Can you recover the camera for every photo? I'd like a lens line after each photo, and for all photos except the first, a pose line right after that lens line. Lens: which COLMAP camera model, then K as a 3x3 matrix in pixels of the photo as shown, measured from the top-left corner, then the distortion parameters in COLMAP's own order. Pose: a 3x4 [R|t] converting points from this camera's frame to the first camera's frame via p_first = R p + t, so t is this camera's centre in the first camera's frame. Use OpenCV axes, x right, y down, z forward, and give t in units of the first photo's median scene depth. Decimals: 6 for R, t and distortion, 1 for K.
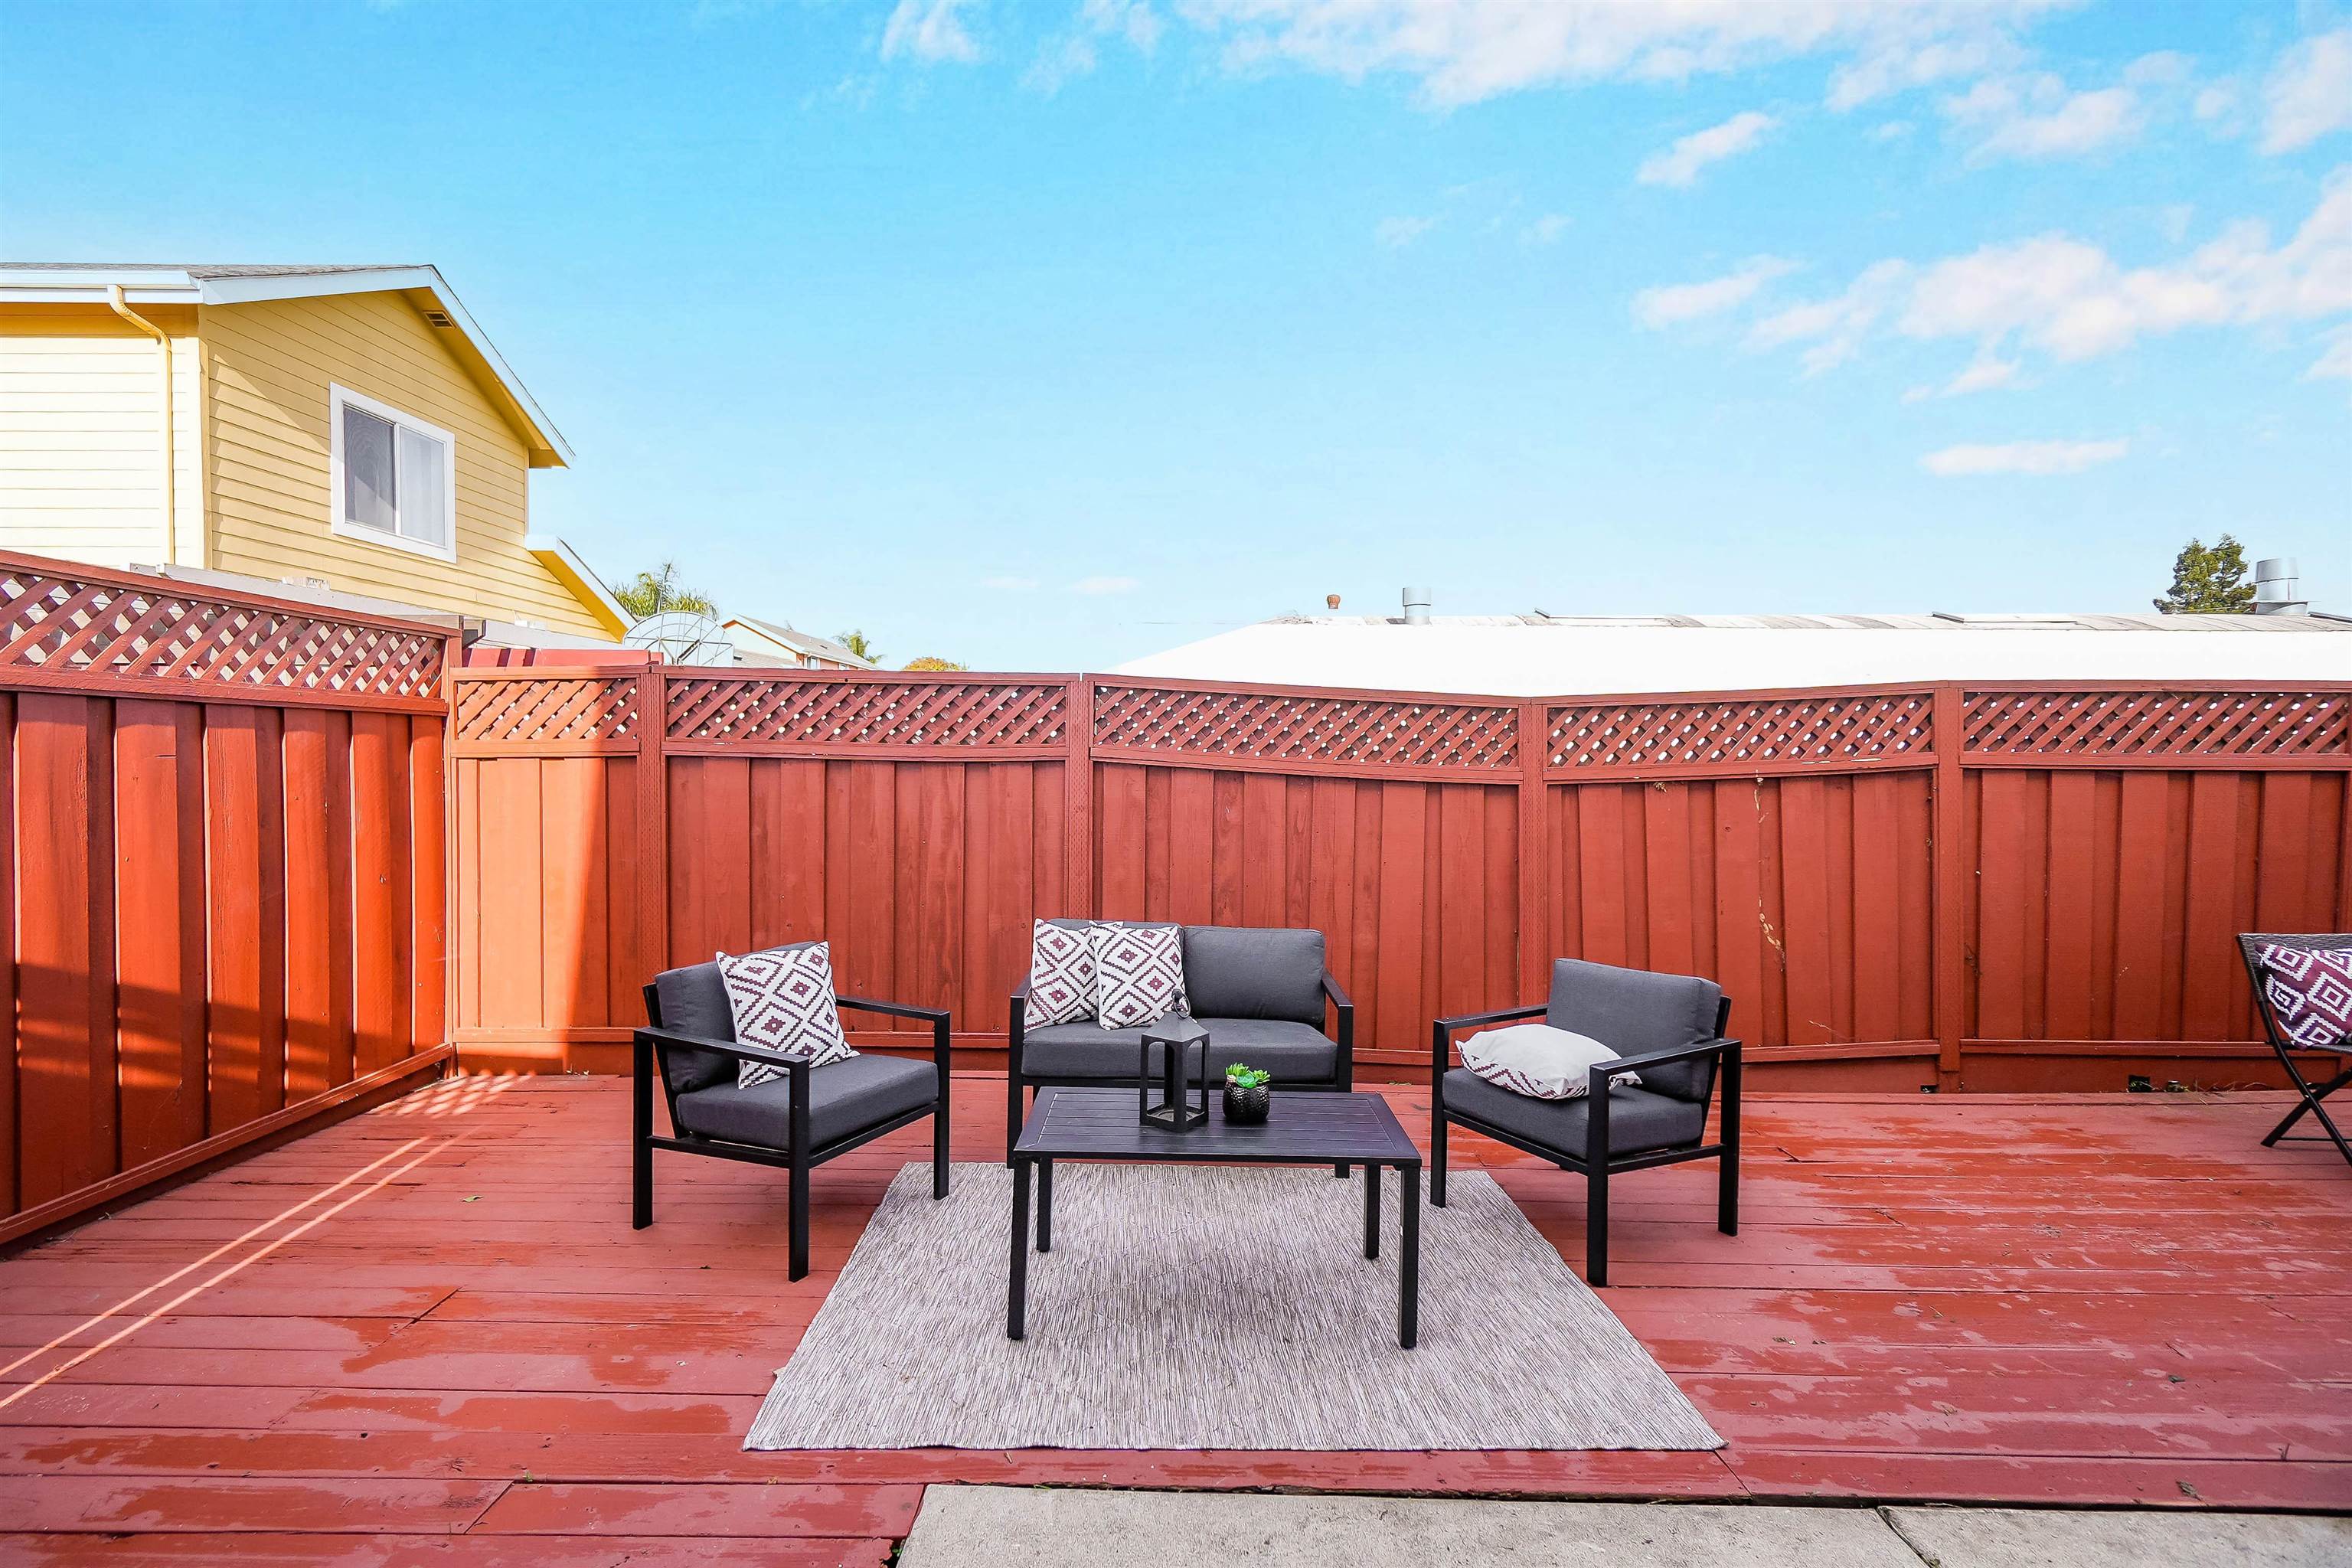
lens RADIAL K [[999.4, 0, 1170.3], [0, 999.4, 774.0], [0, 0, 1]] dist [-0.000598, 0.000045]
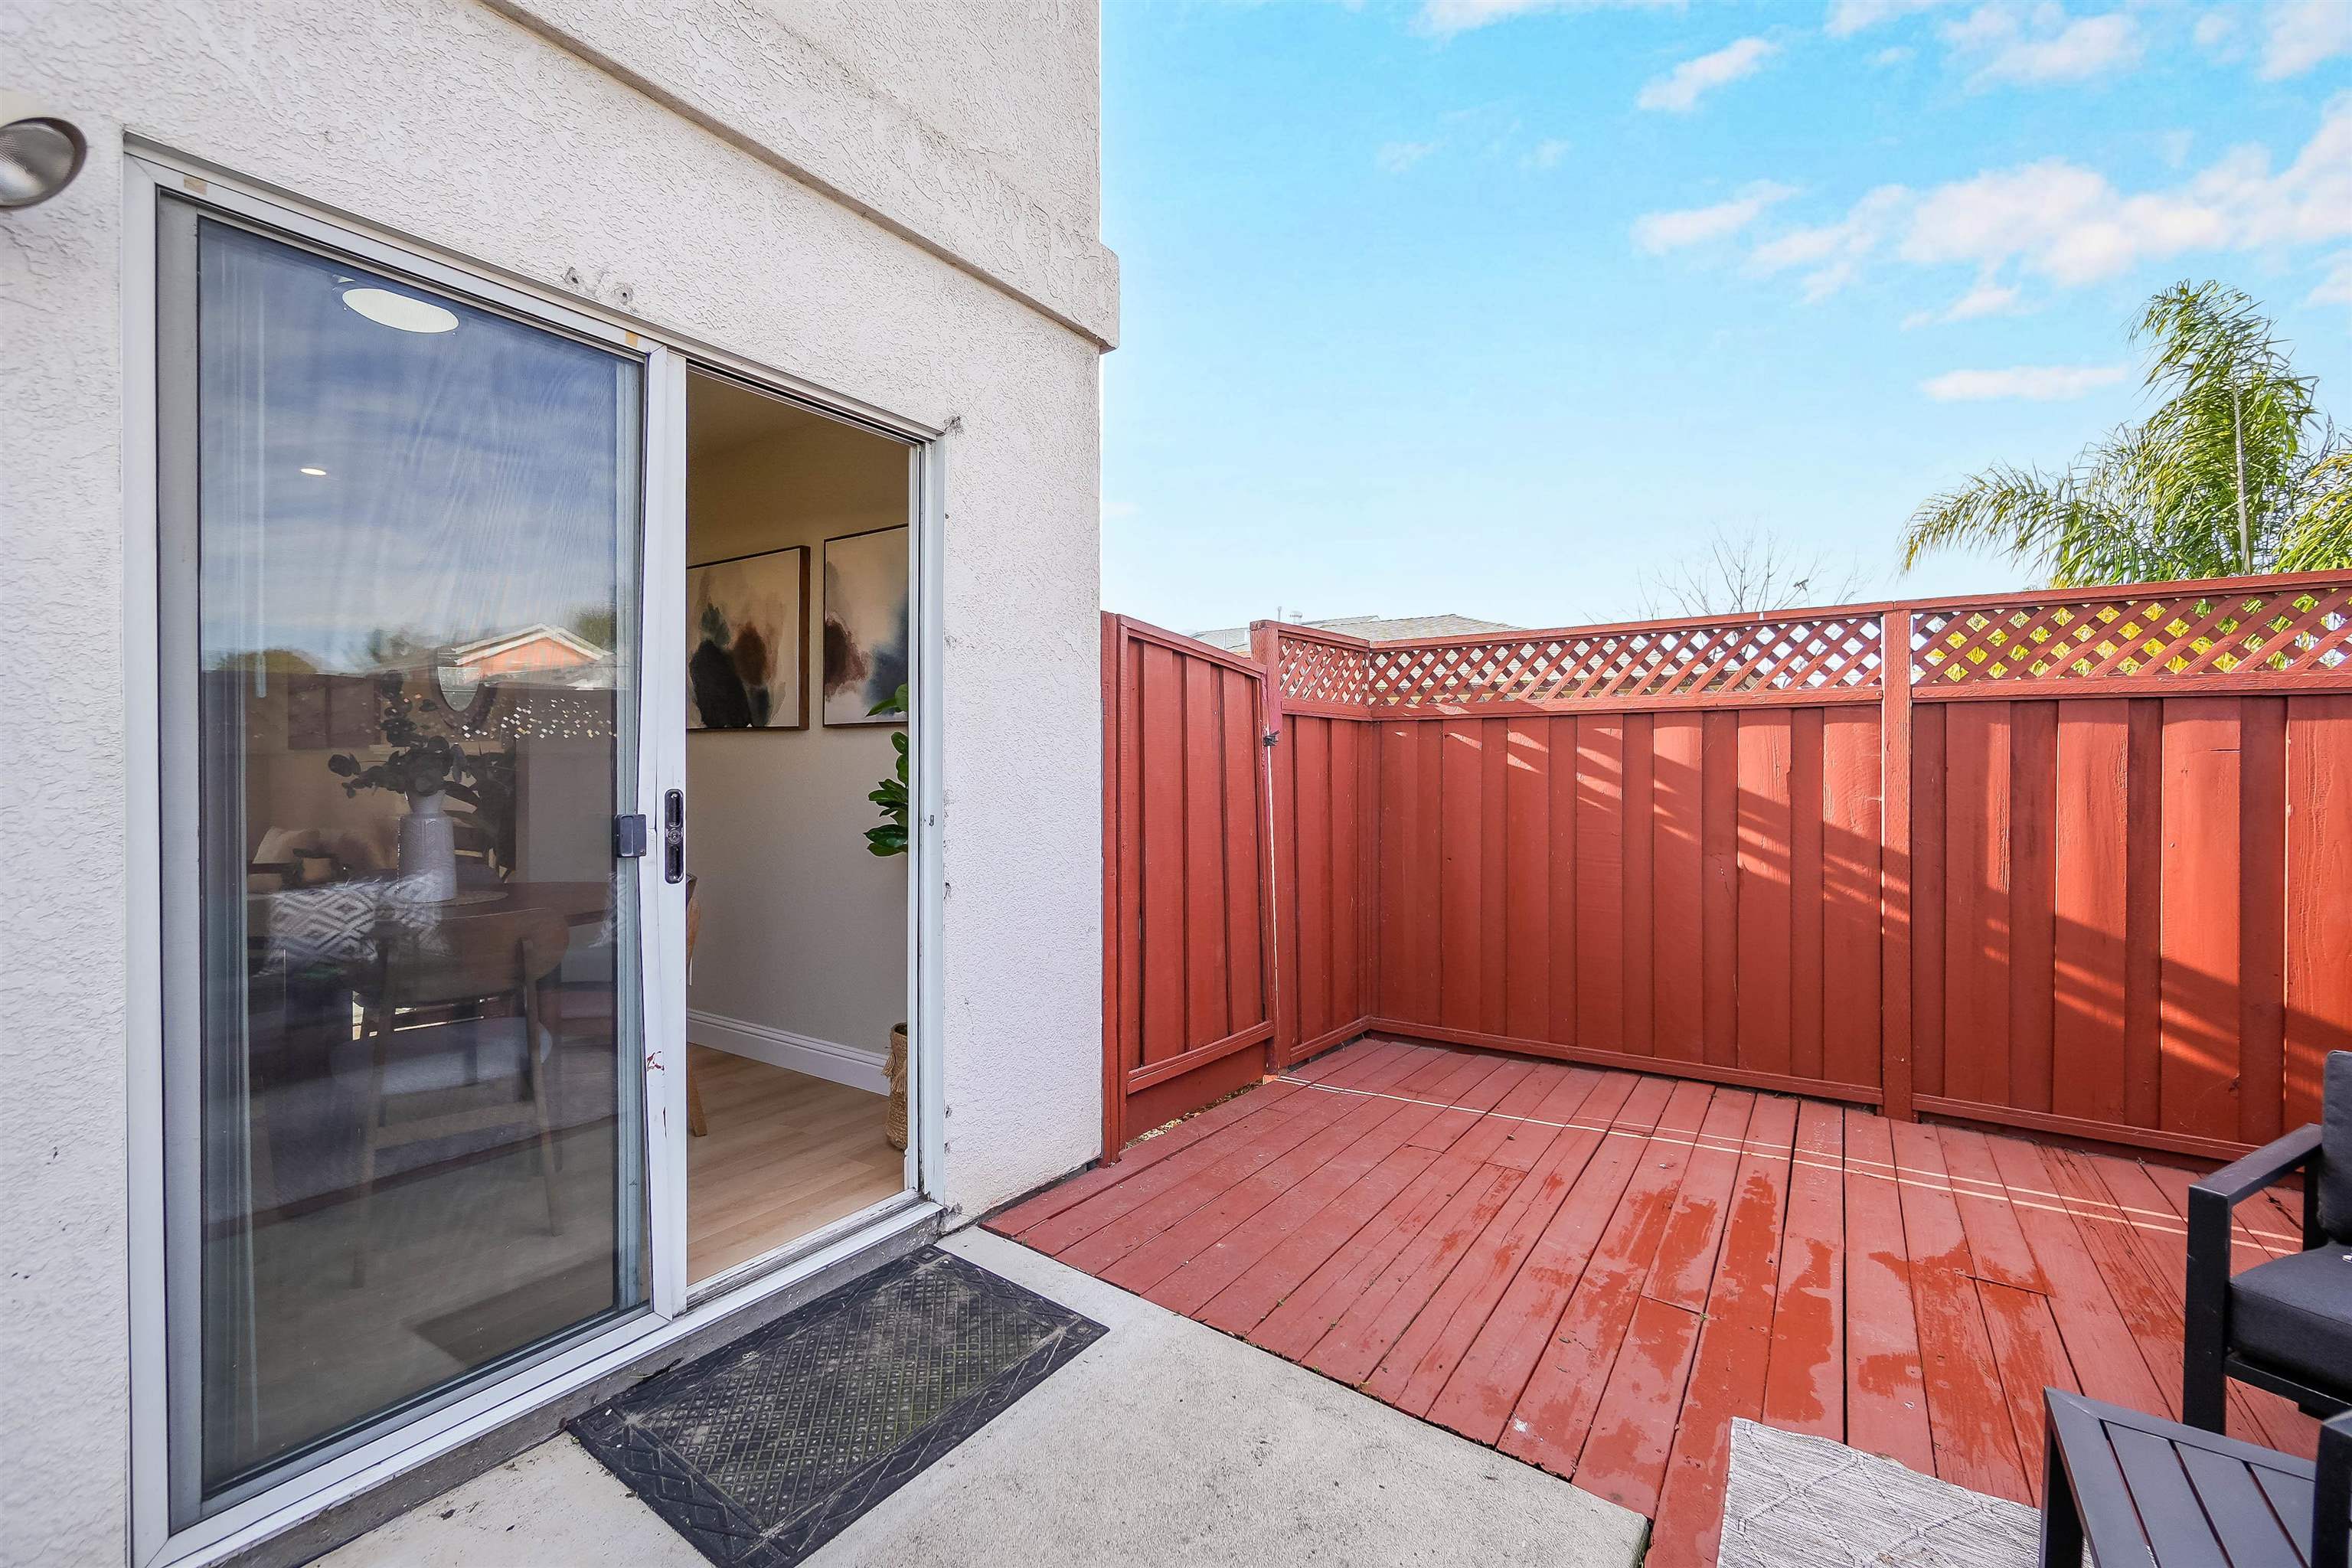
lens RADIAL K [[999.4, 0, 1170.3], [0, 999.4, 774.0], [0, 0, 1]] dist [-0.000598, 0.000045]
pose [[-0.553919, -0.003172, -0.832565, 0.495342], [-0.022205, 0.999693, 0.010964, 0.021250], [0.832275, 0.024560, -0.553819, 0.734133]]
